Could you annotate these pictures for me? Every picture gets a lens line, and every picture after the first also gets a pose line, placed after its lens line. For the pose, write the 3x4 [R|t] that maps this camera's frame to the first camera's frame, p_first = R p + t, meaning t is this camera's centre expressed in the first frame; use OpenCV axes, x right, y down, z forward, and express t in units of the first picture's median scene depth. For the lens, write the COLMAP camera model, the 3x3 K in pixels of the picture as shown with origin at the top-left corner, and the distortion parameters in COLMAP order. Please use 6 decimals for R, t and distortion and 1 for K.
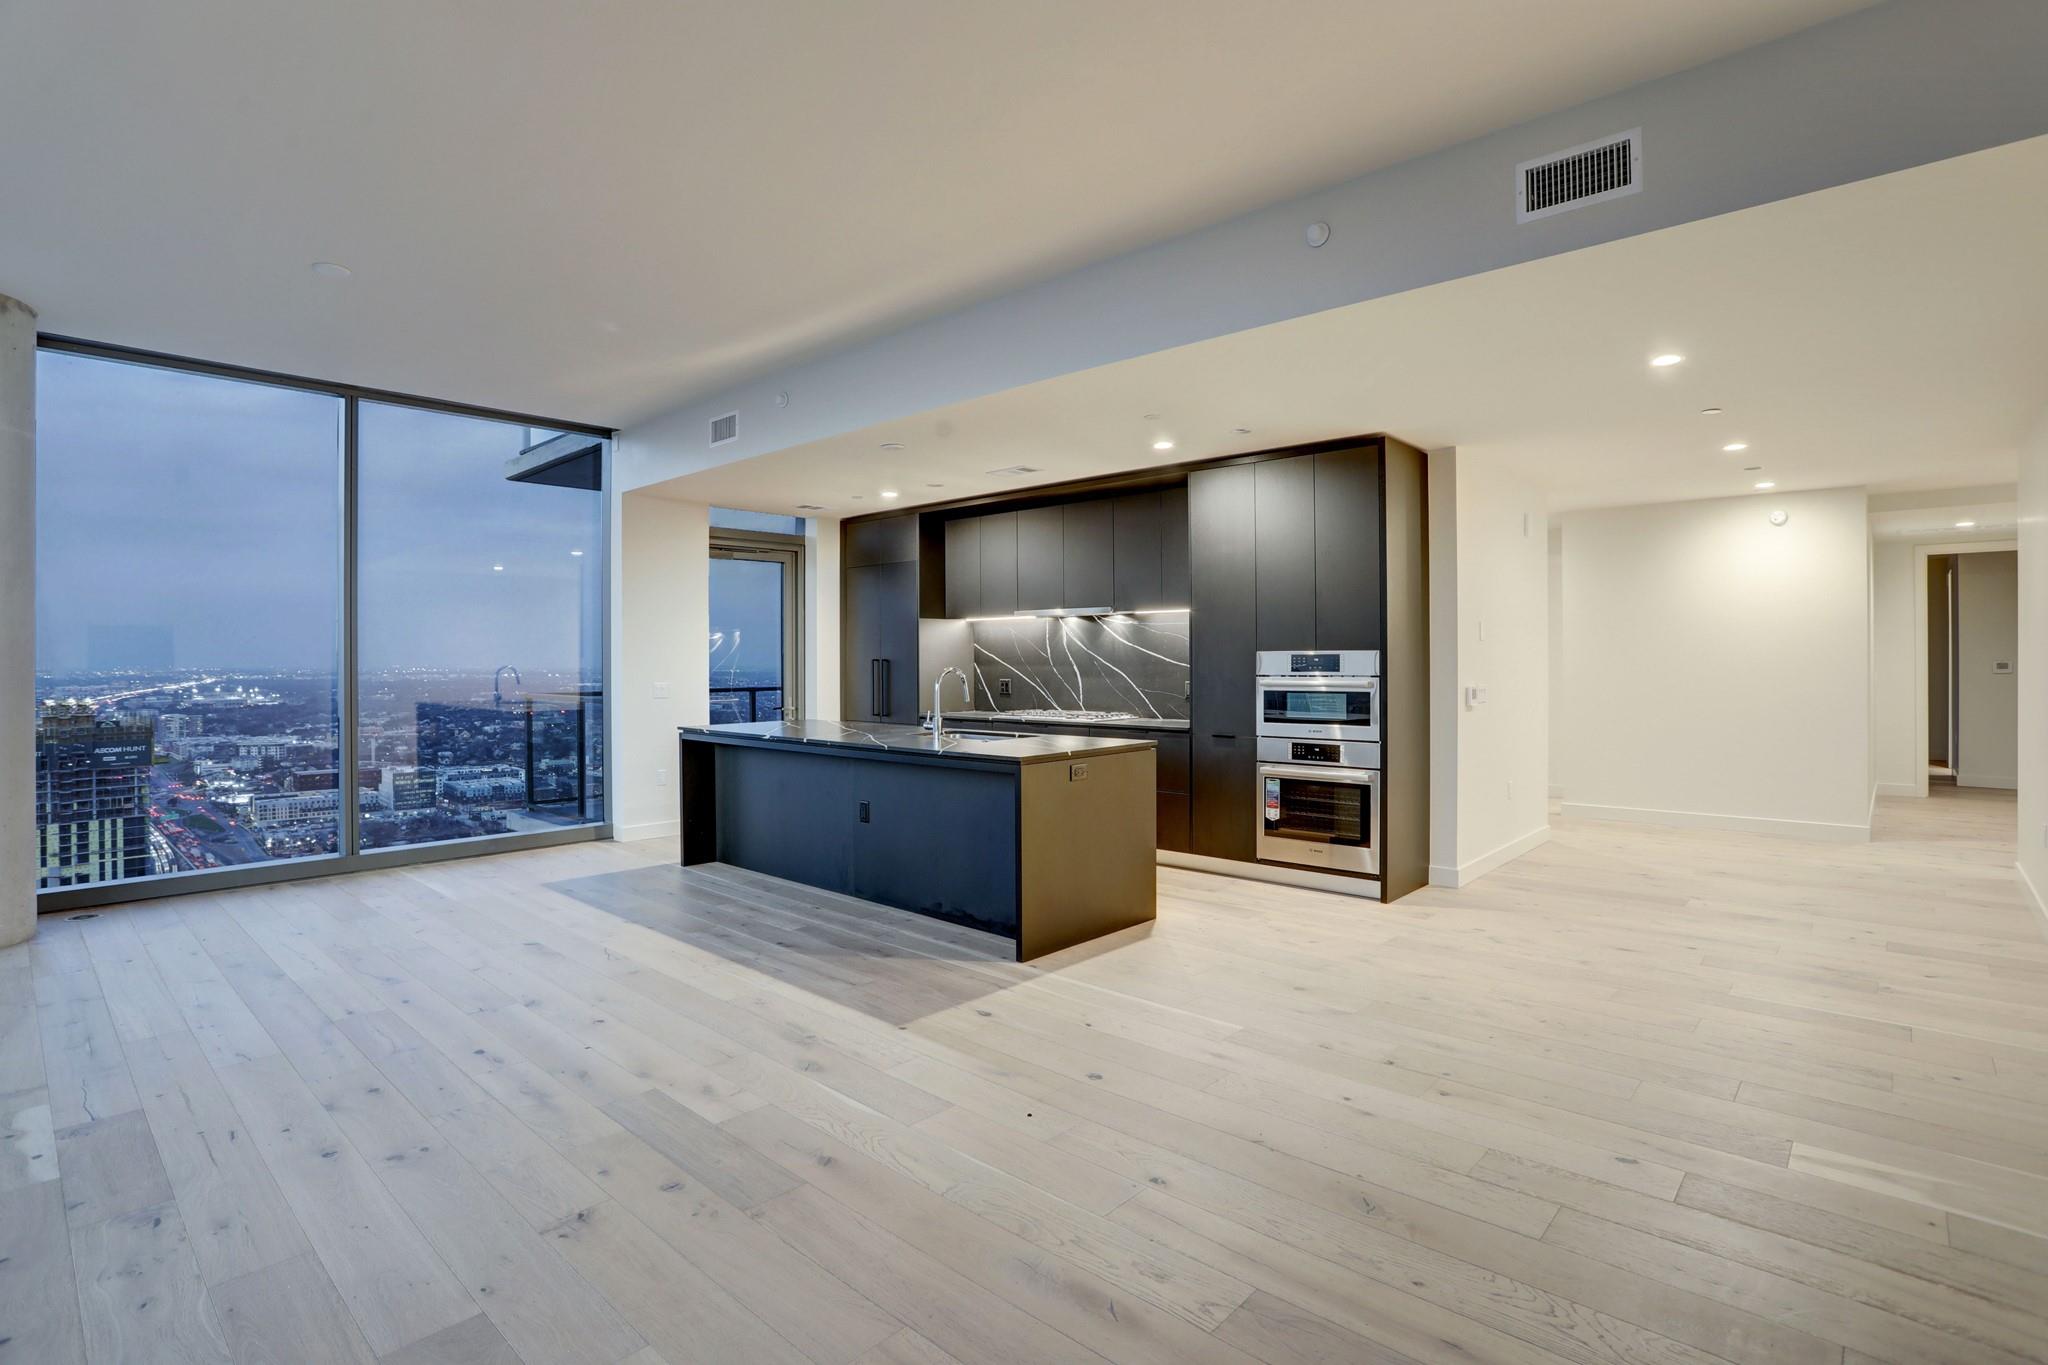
lens RADIAL K [[998.4, 0, 1063.2], [0, 998.4, 659.6], [0, 0, 1]] dist [-0.100933, 0.040209]
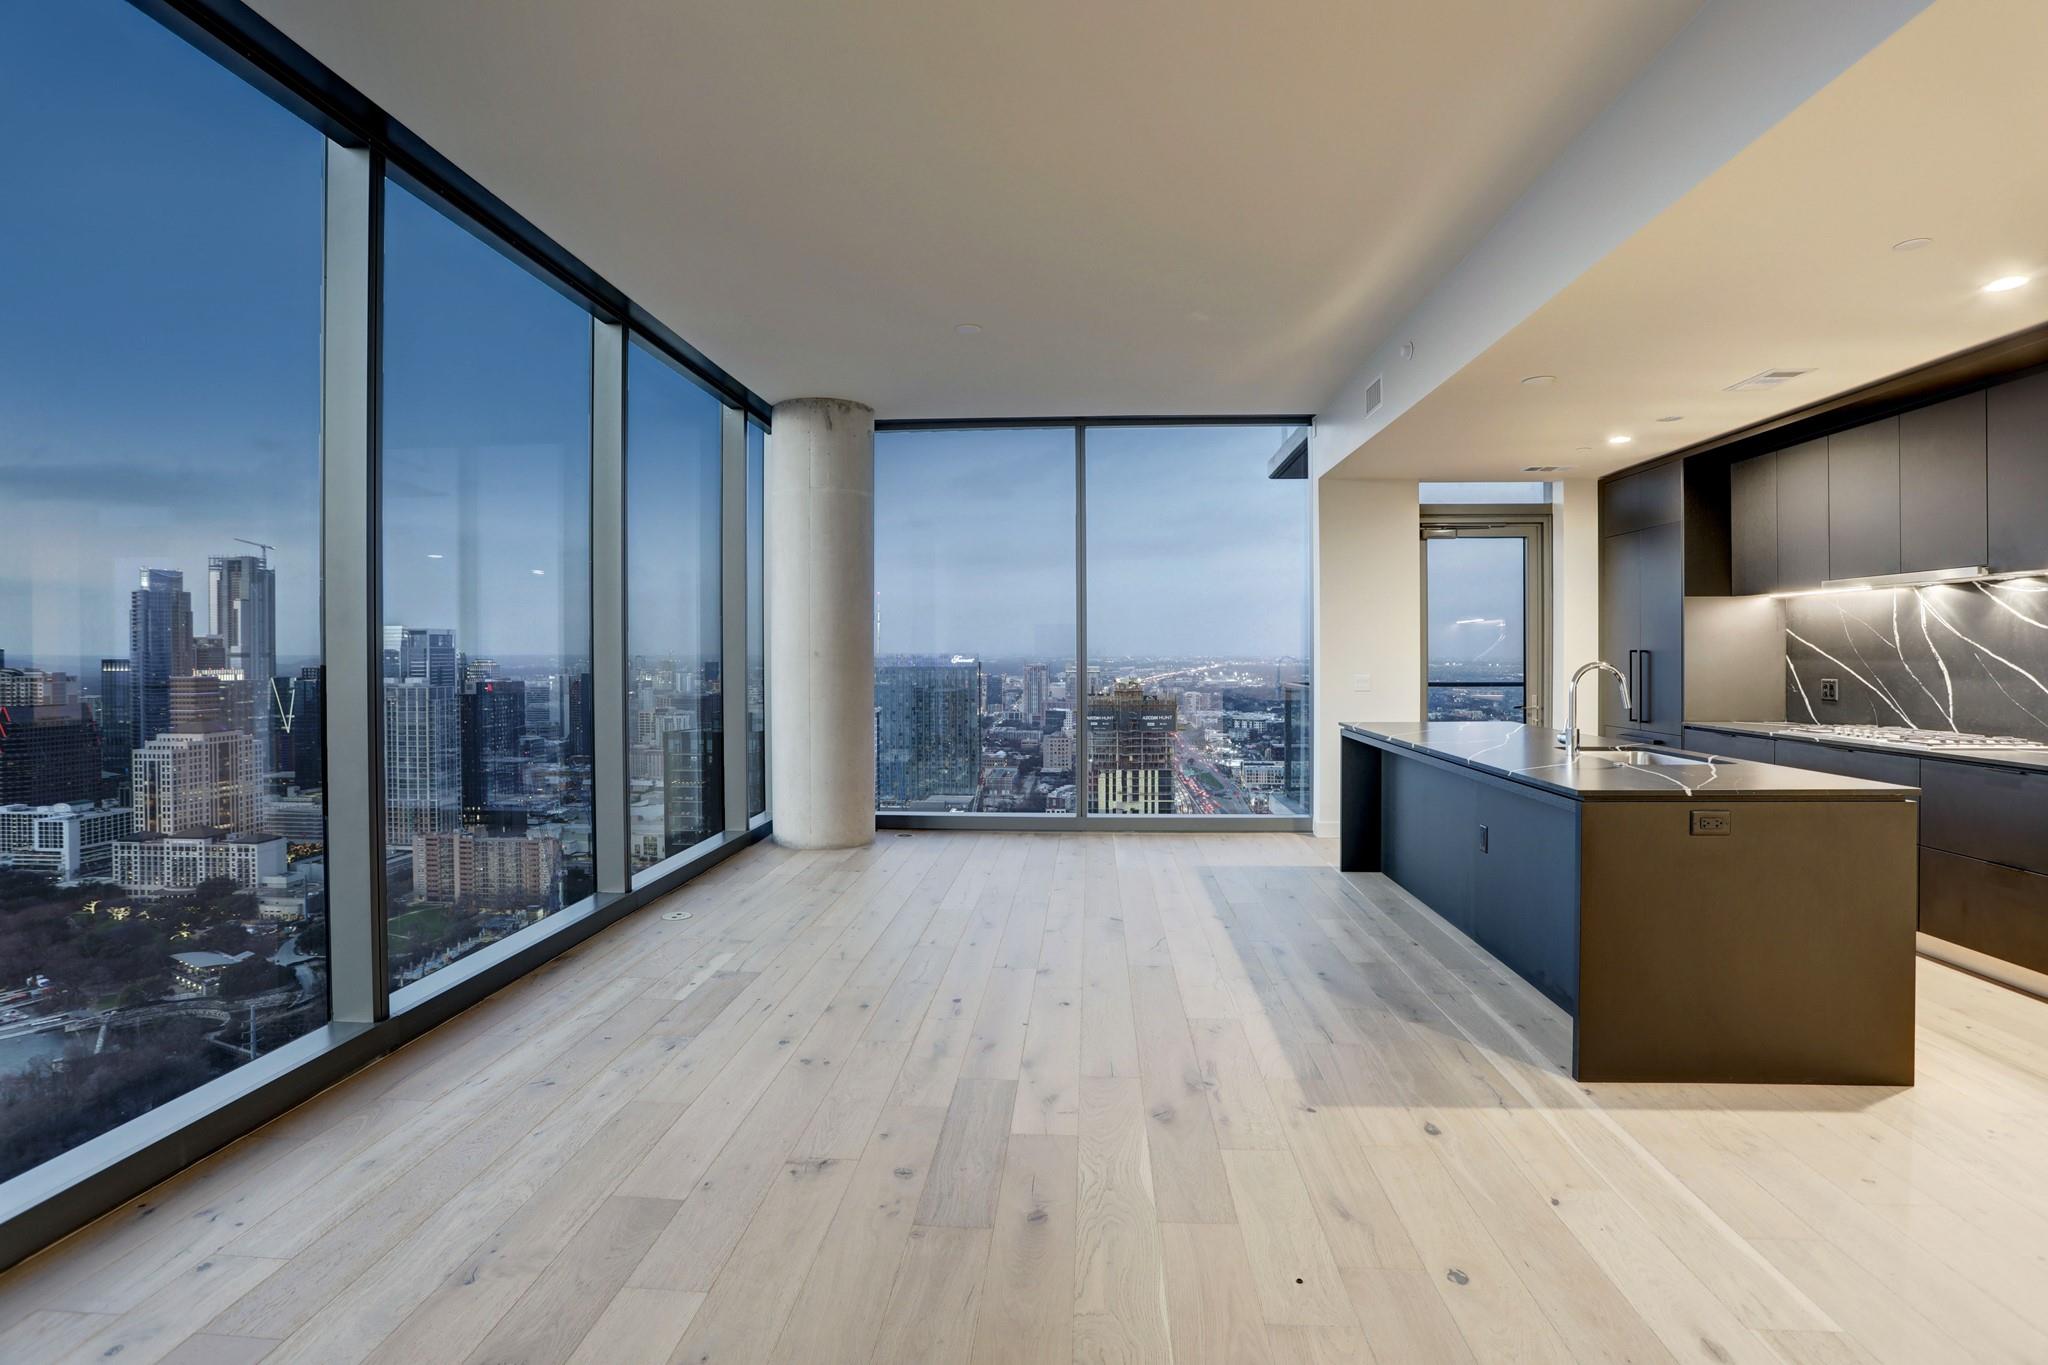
lens RADIAL K [[1012.5, 0, 1025.4], [0, 1012.5, 658.9], [0, 0, 1]] dist [-0.071131, 0.029927]
pose [[0.600335, 0.008241, -0.799706, 0.171477], [-0.000158, 0.999948, 0.010186, -0.001502], [0.799749, -0.005988, 0.600305, 0.161784]]
